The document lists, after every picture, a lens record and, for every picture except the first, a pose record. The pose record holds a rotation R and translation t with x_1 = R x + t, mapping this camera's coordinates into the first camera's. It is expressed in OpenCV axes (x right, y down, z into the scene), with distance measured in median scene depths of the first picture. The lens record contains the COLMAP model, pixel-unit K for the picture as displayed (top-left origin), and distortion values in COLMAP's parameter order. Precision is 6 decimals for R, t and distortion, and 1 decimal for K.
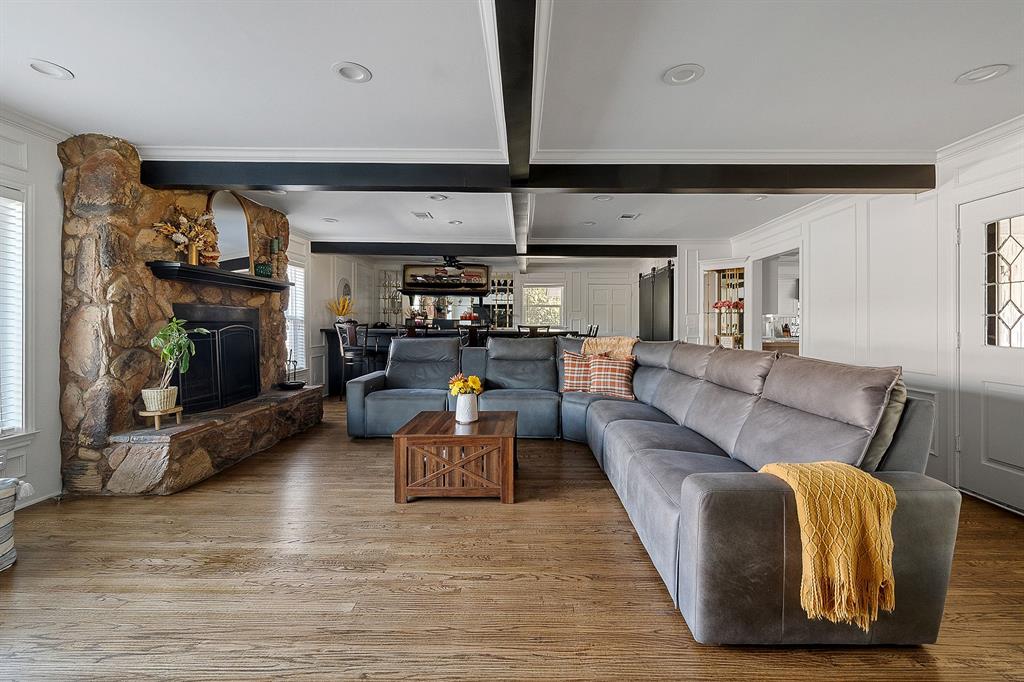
lens RADIAL K [[457.0, 0, 520.3], [0, 457.0, 320.8], [0, 0, 1]] dist [0.000732, 0.000254]
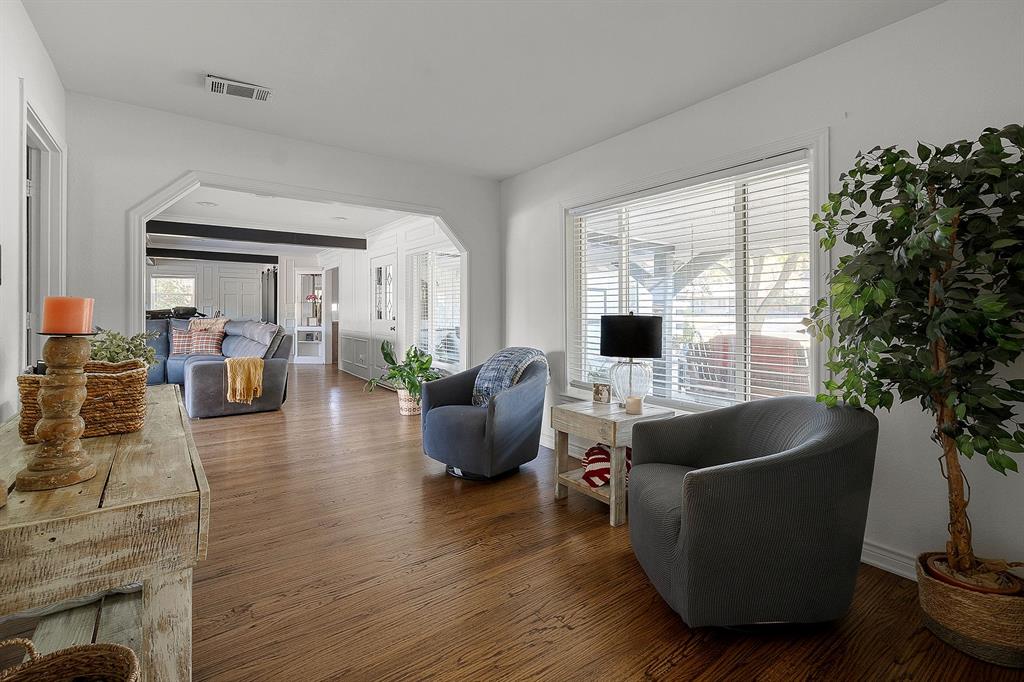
lens RADIAL K [[457.0, 0, 520.3], [0, 457.0, 320.8], [0, 0, 1]] dist [0.000732, 0.000254]
pose [[0.799913, -0.014709, 0.599936, 0.118107], [-0.004726, 0.999514, 0.030807, -0.010121], [-0.600098, -0.027478, 0.799455, -0.948991]]
